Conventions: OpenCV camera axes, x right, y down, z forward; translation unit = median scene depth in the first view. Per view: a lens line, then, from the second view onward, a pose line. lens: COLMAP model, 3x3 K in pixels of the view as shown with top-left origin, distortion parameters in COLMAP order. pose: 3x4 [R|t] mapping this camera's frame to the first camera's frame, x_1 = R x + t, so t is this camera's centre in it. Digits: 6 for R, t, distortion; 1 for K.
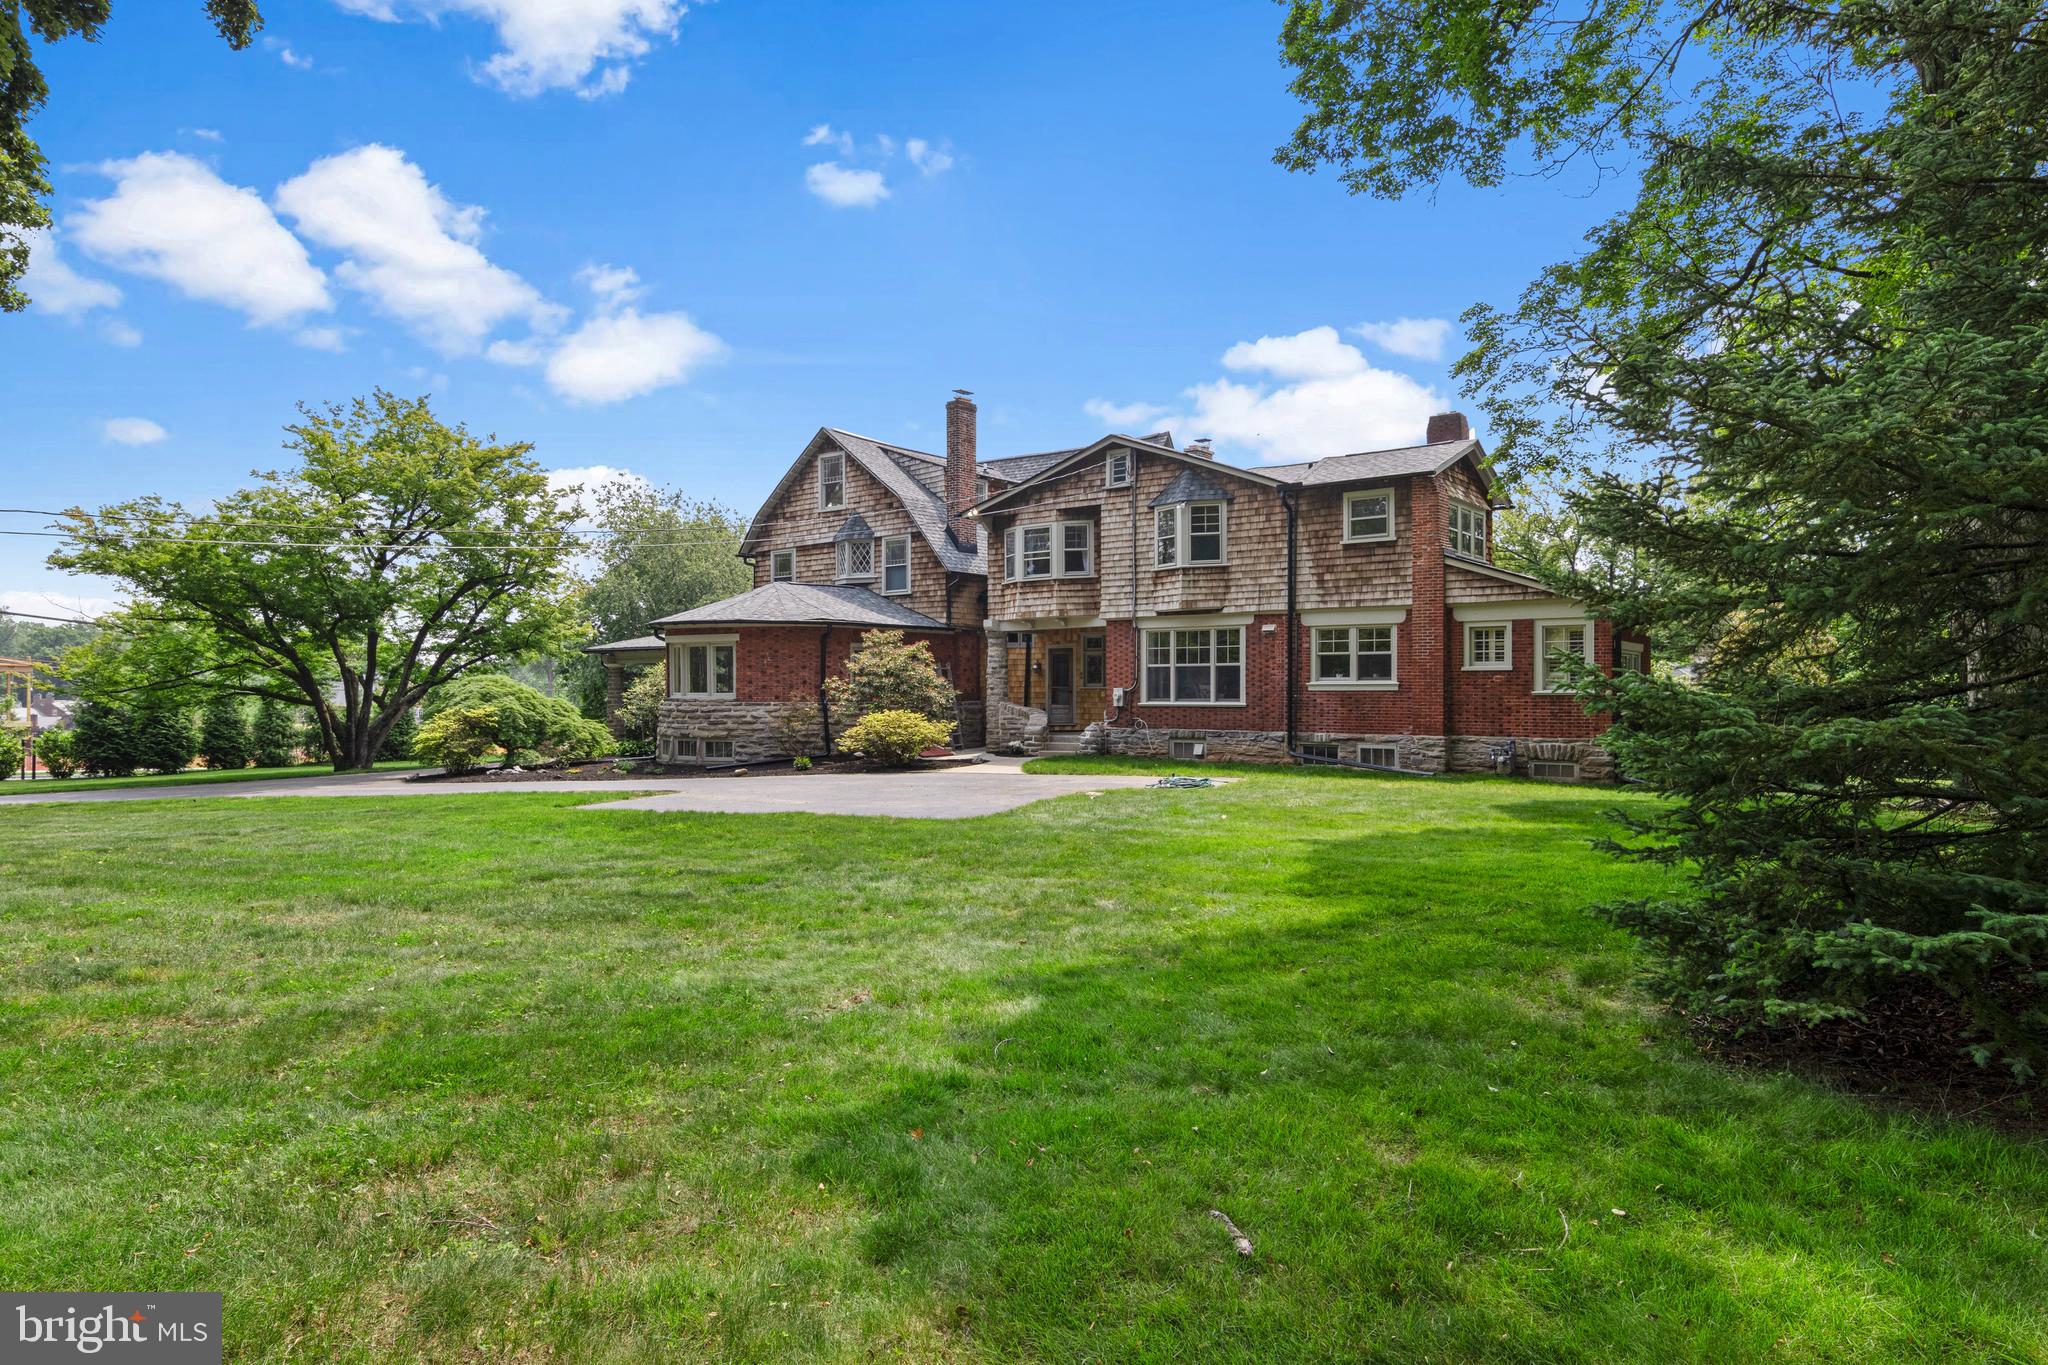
lens RADIAL K [[1239.5, 0, 1020.2], [0, 1239.5, 677.0], [0, 0, 1]] dist [0.008251, 0.000372]
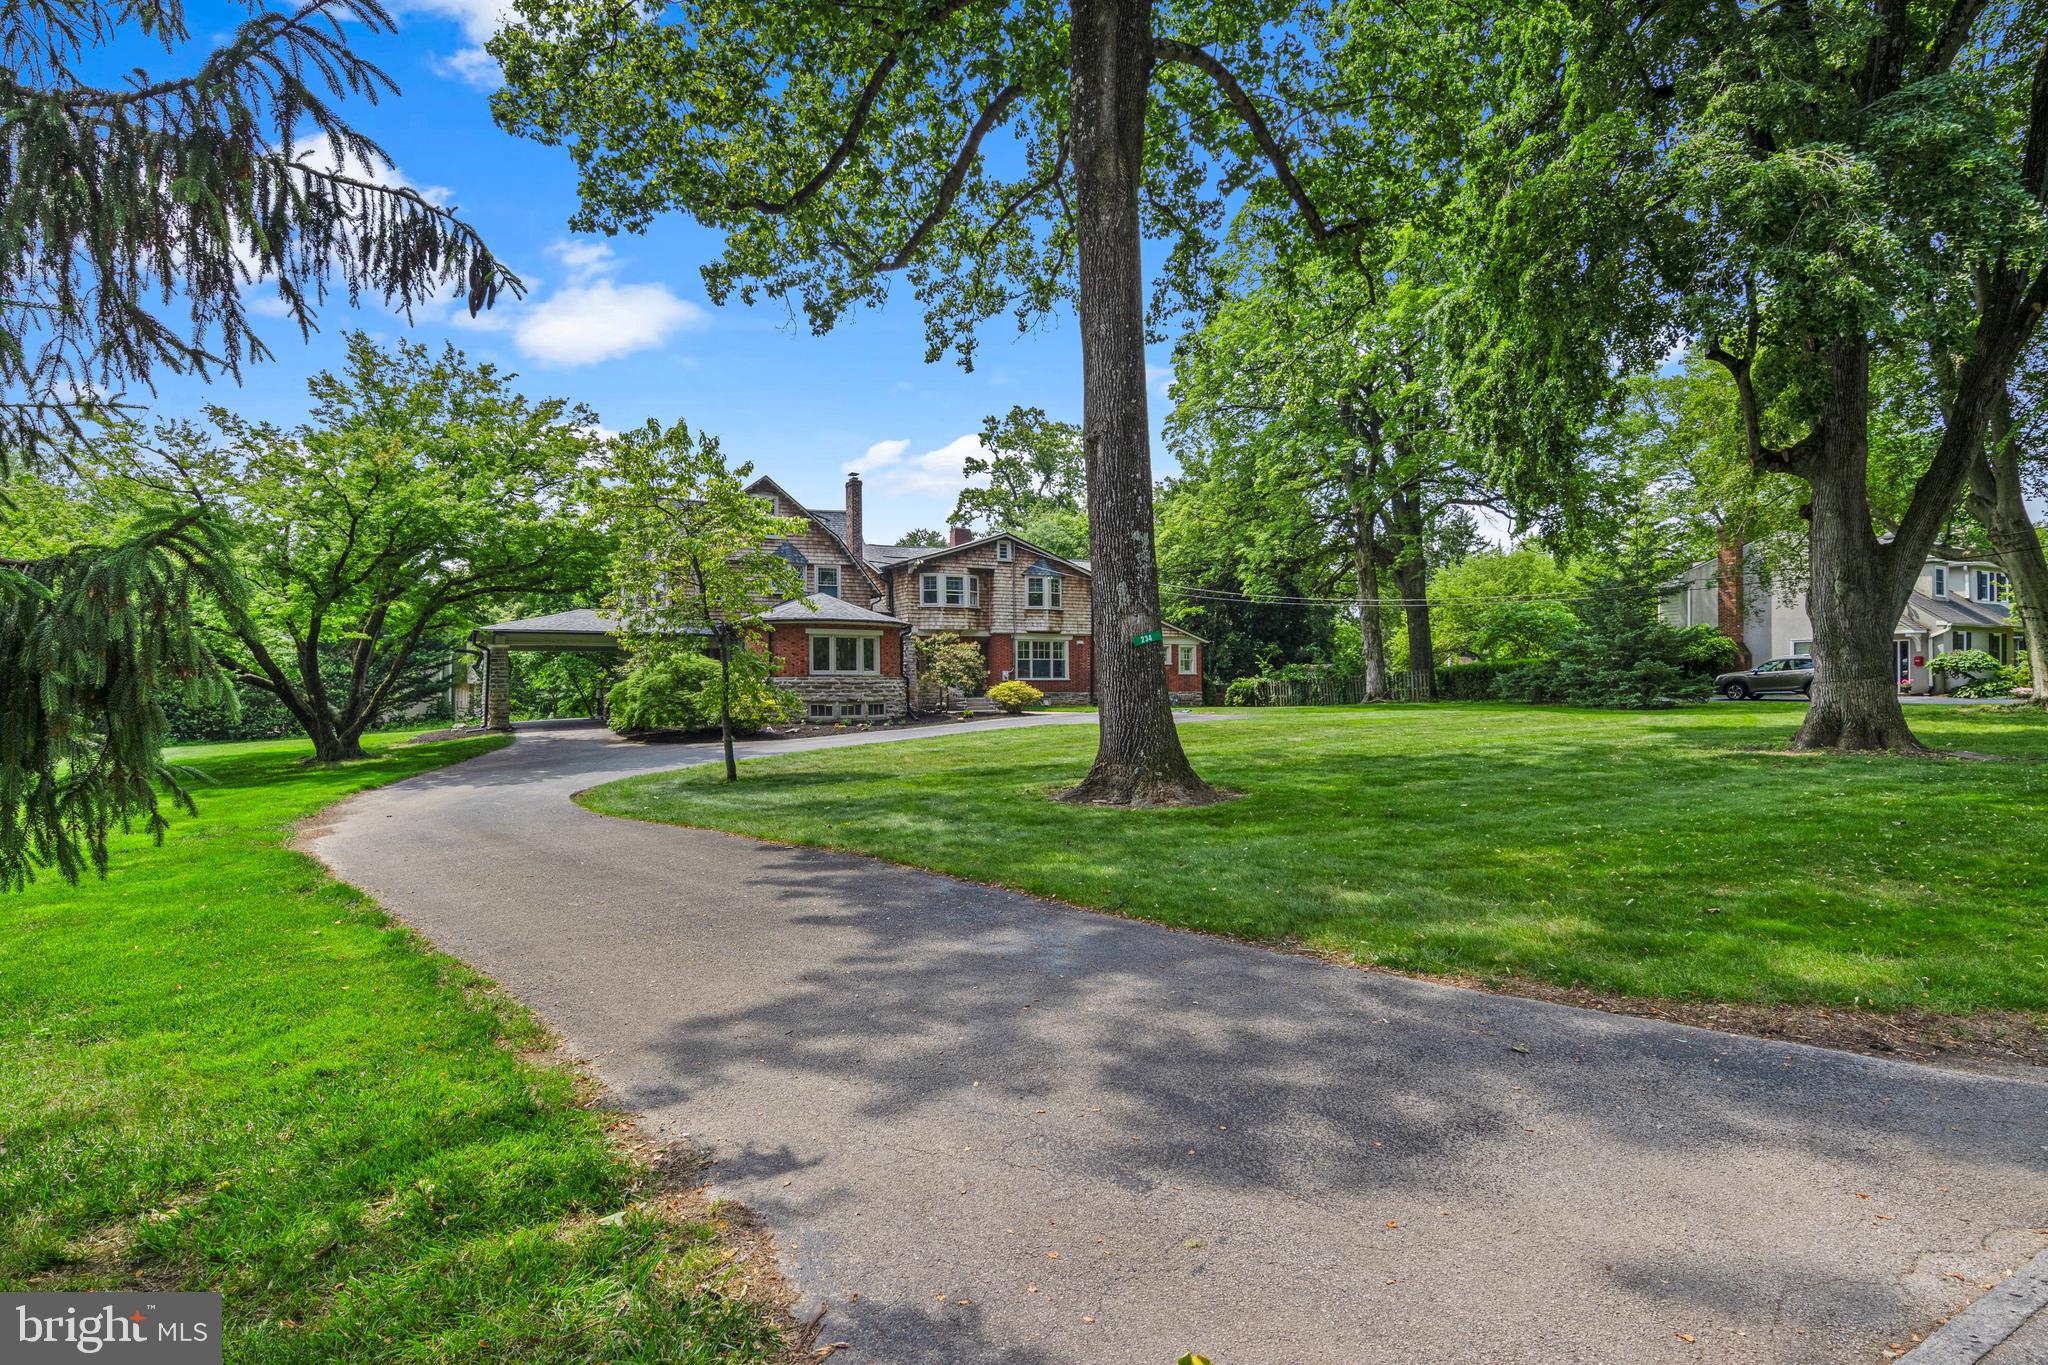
lens RADIAL K [[1049.3, 0, 1025.6], [0, 1049.3, 684.7], [0, 0, 1]] dist [0.003834, -0.001949]
pose [[0.396118, 0.002215, 0.918197, -1.367621], [-0.002968, 0.999995, -0.001132, 0.031588], [-0.918195, -0.002277, 0.396123, 0.369554]]
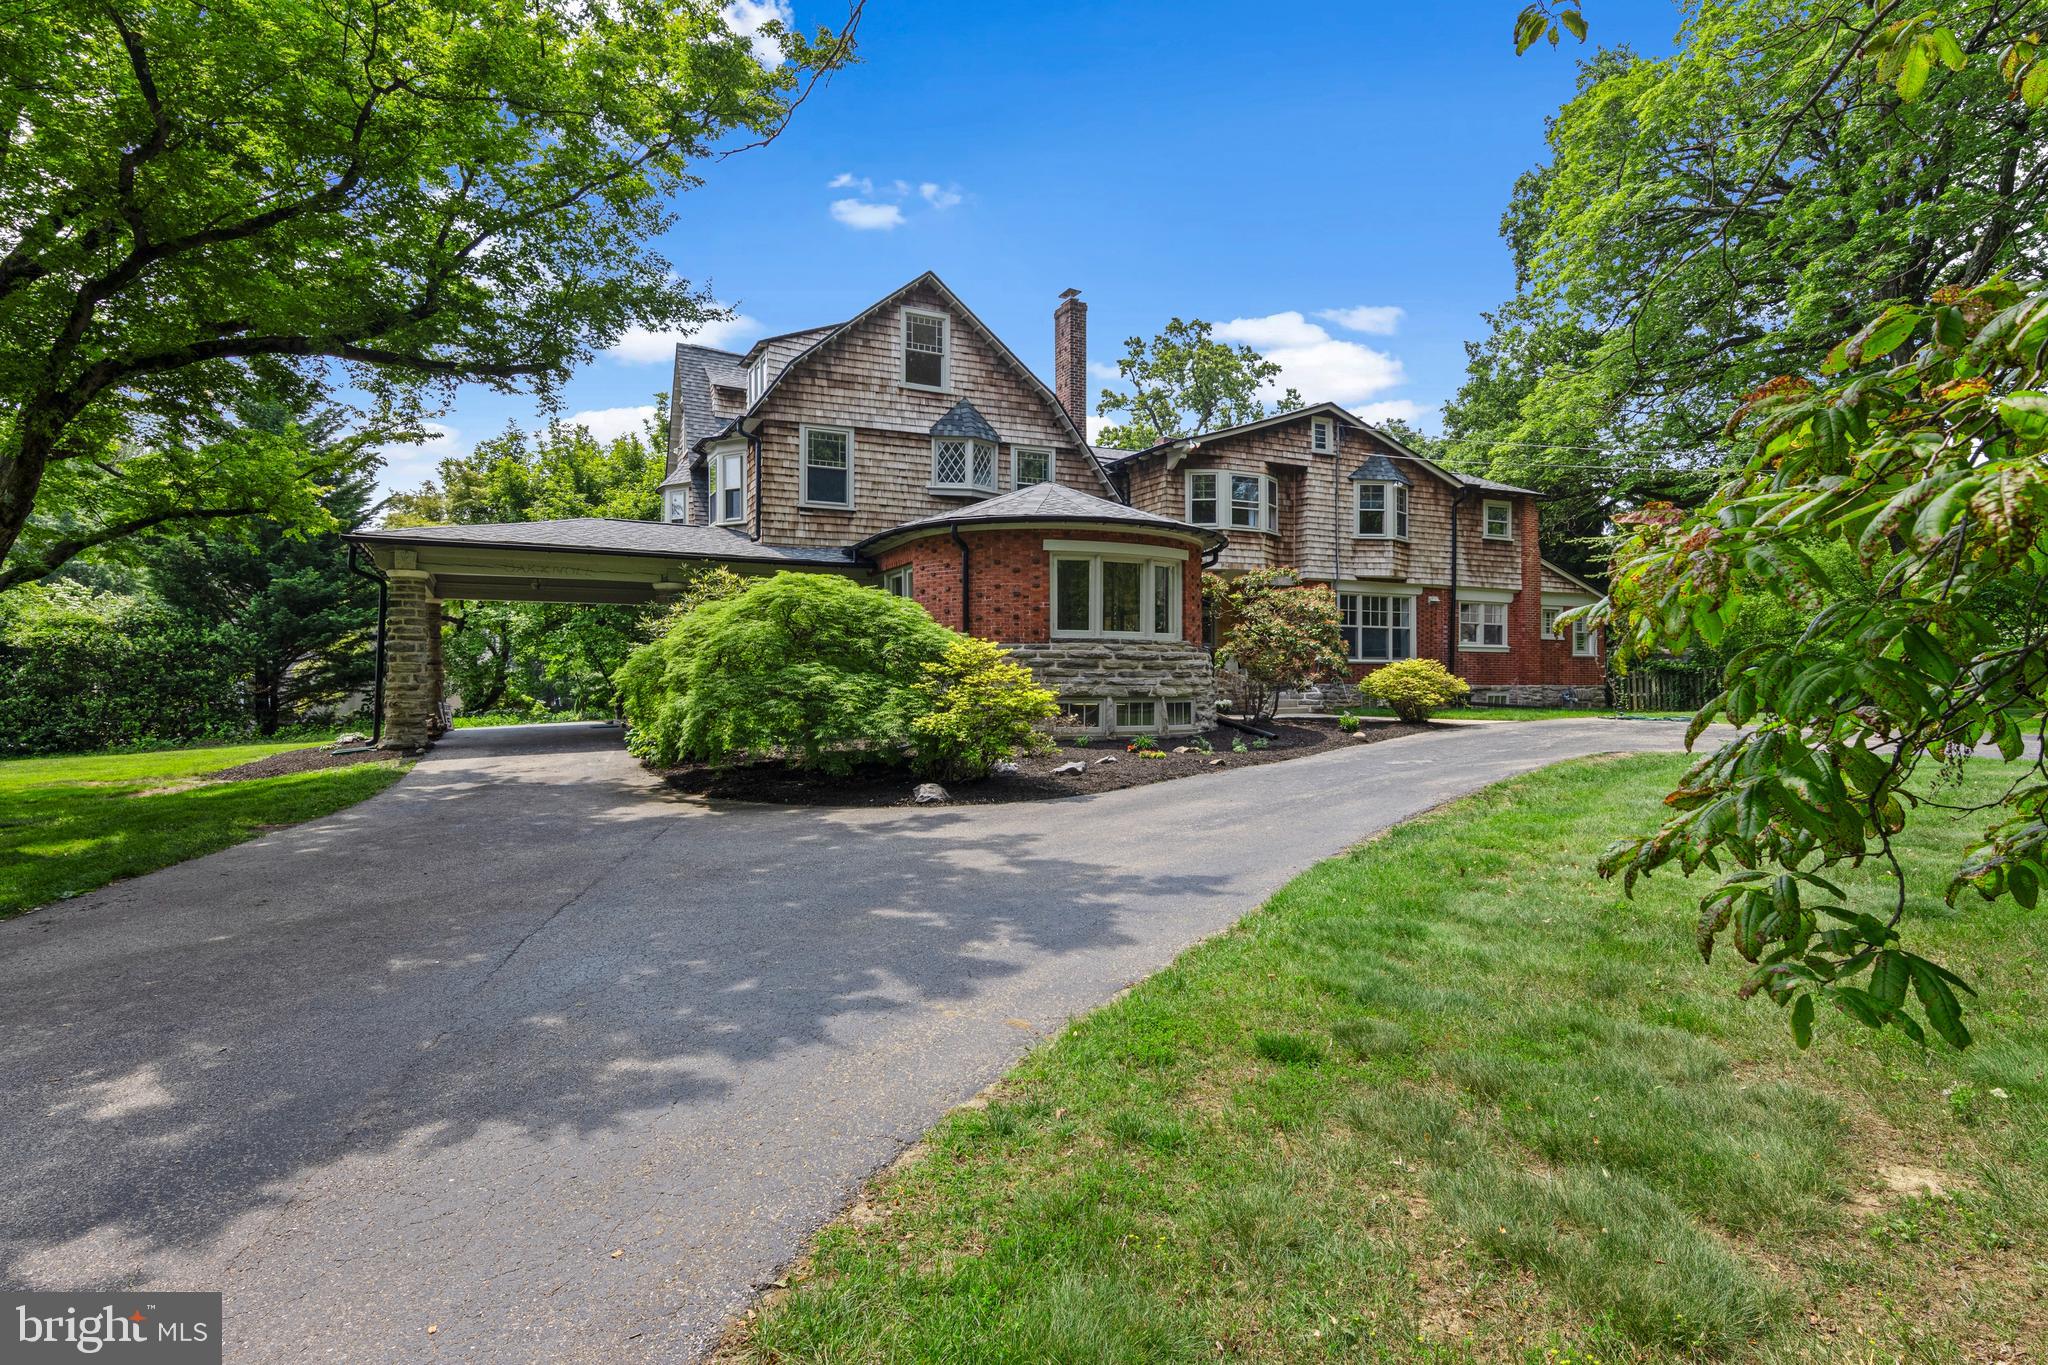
lens RADIAL K [[1049.3, 0, 1022.3], [0, 1049.3, 686.5], [0, 0, 1]] dist [0.003834, -0.001949]
pose [[0.442377, 0.000881, 0.896829, -0.852057], [-0.011150, 0.999928, 0.004517, 0.043572], [-0.896760, -0.011997, 0.442355, 0.858387]]
